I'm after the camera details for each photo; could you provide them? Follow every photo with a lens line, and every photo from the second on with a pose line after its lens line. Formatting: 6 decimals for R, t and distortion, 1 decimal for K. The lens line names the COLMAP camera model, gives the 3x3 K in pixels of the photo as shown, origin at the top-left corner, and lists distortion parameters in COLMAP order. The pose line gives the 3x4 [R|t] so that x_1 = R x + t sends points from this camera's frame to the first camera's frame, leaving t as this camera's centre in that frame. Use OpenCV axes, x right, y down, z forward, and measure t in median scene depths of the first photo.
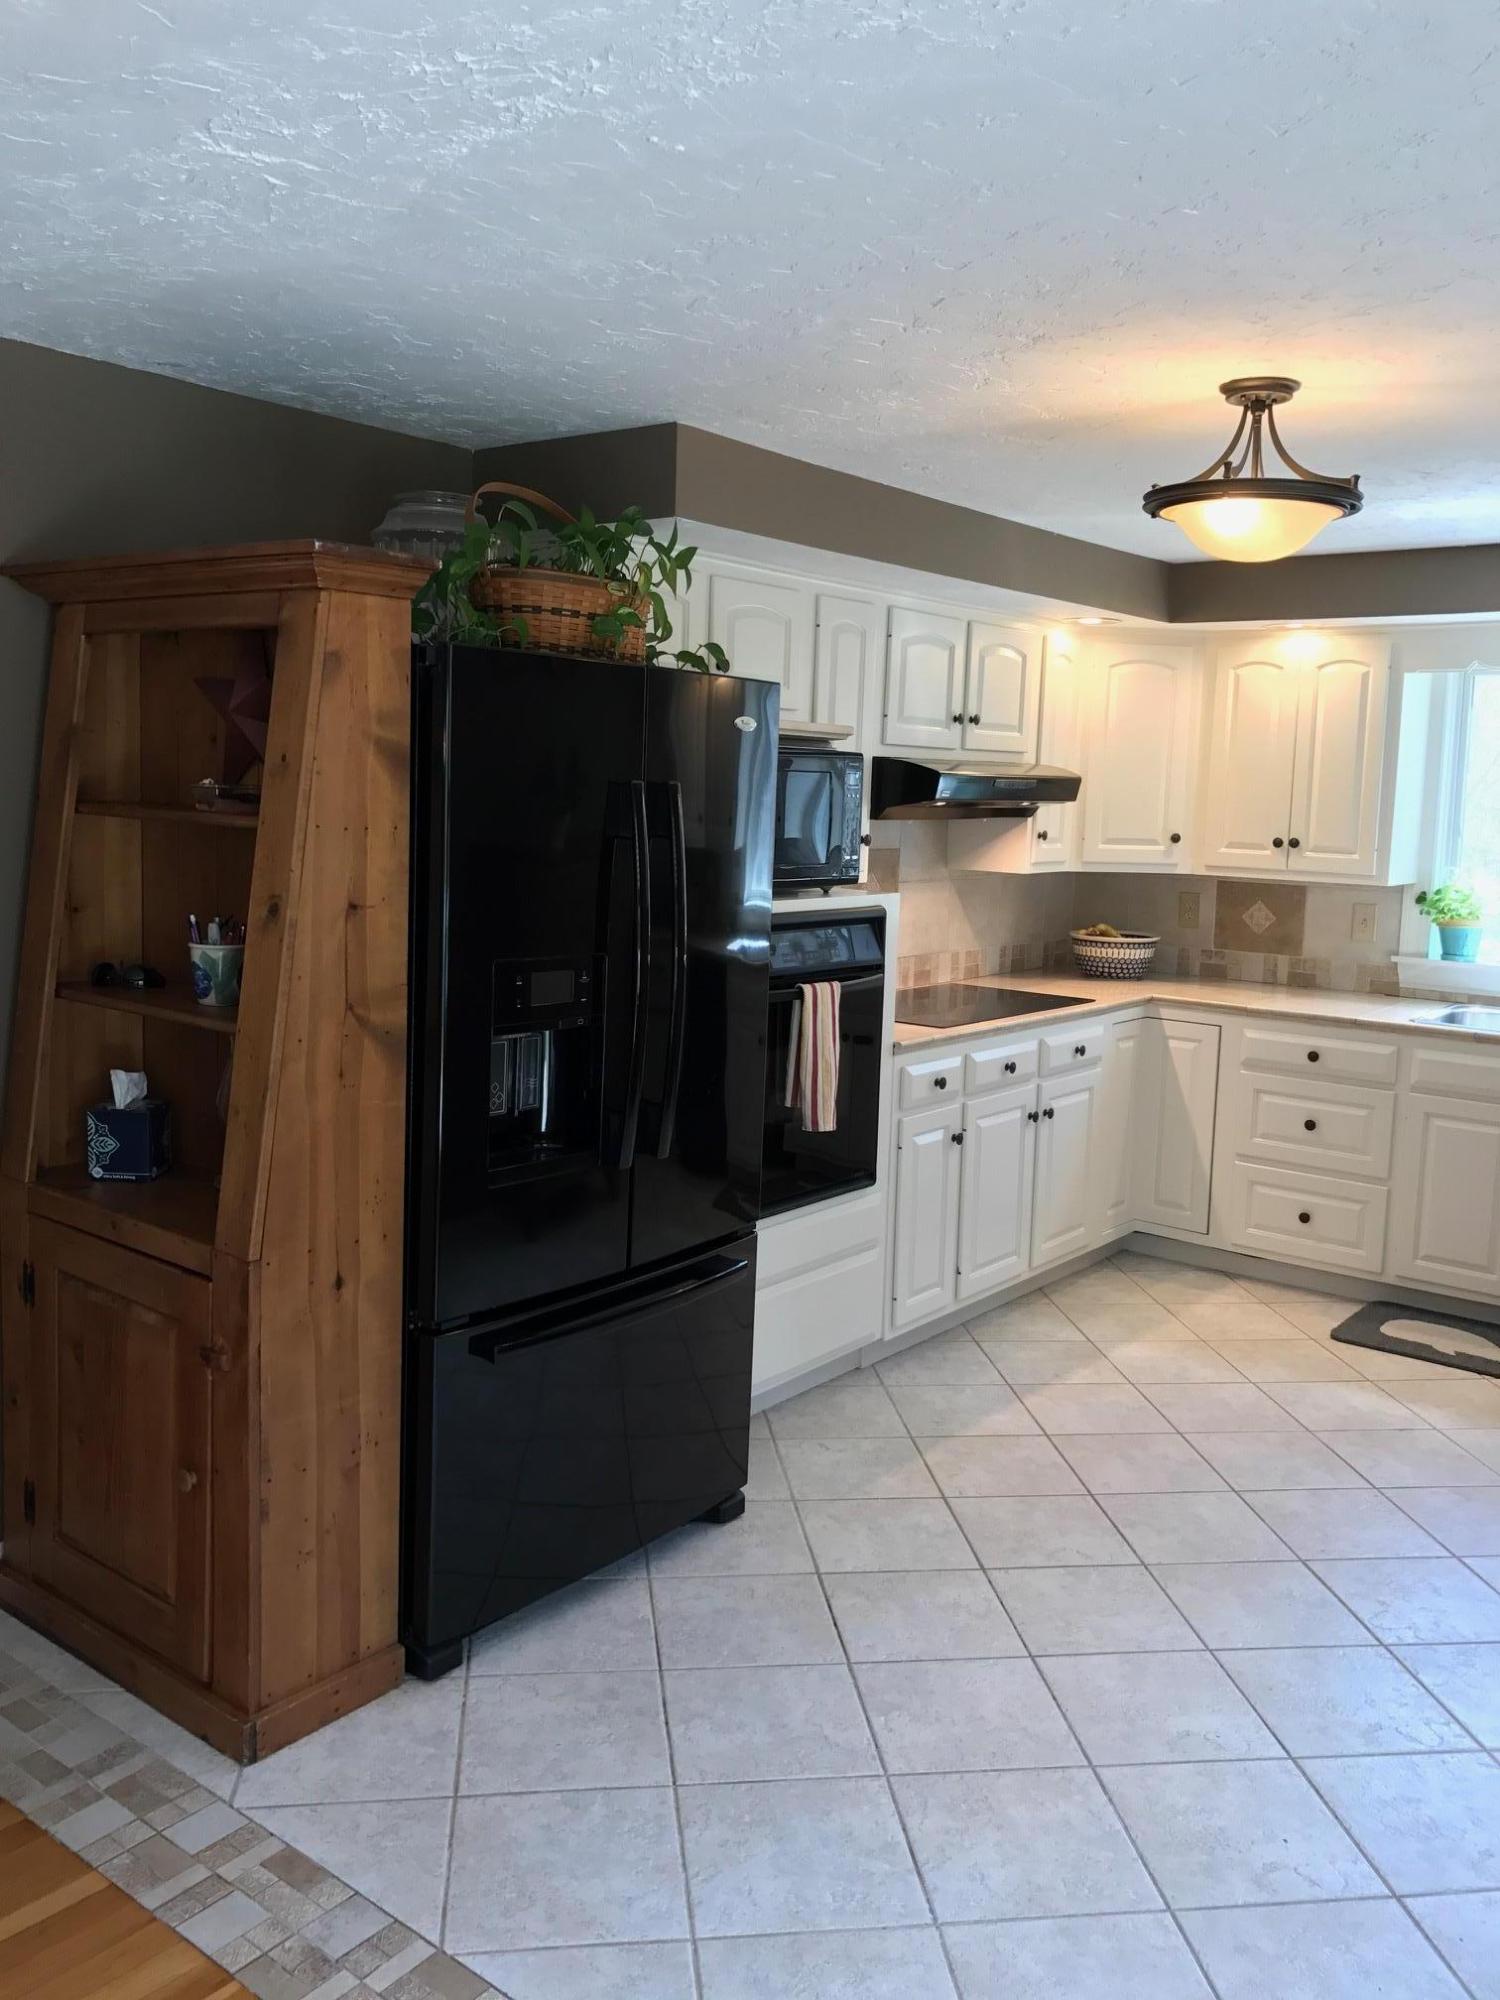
lens RADIAL K [[1654.4, 0, 749.0], [0, 1654.4, 989.1], [0, 0, 1]] dist [0.010748, 0.011759]
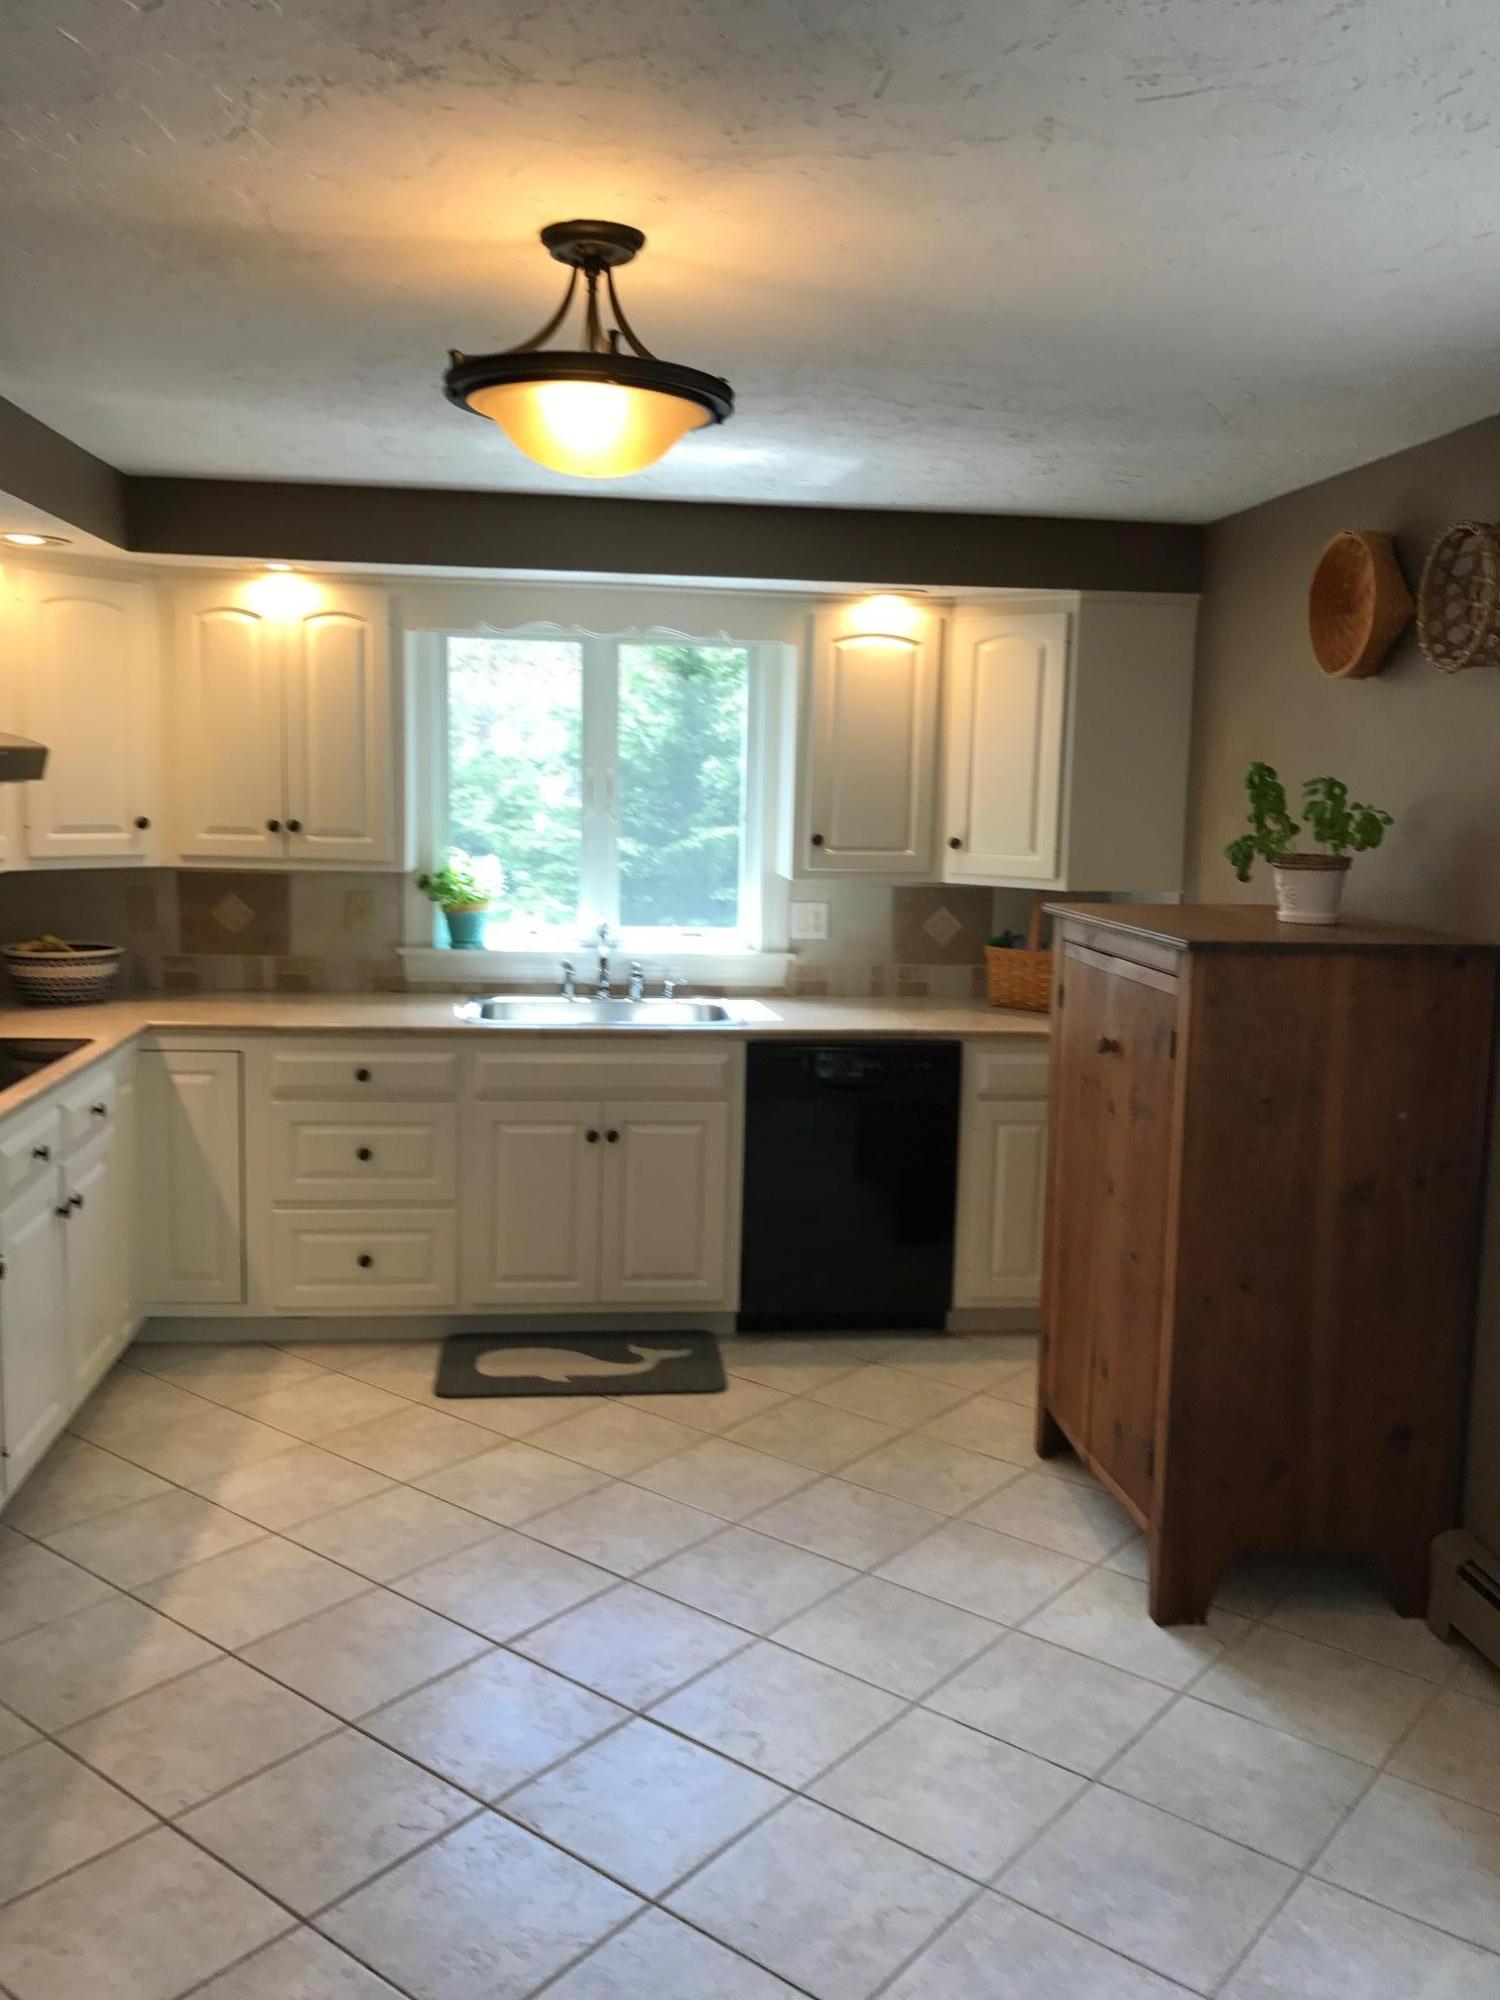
lens RADIAL K [[1654.4, 0, 745.8], [0, 1654.4, 984.8], [0, 0, 1]] dist [0.010748, 0.011759]
pose [[0.713243, -0.097910, 0.694045, -0.107115], [0.081589, 0.995062, 0.056530, -0.037552], [-0.696152, 0.016307, 0.717709, 0.238700]]
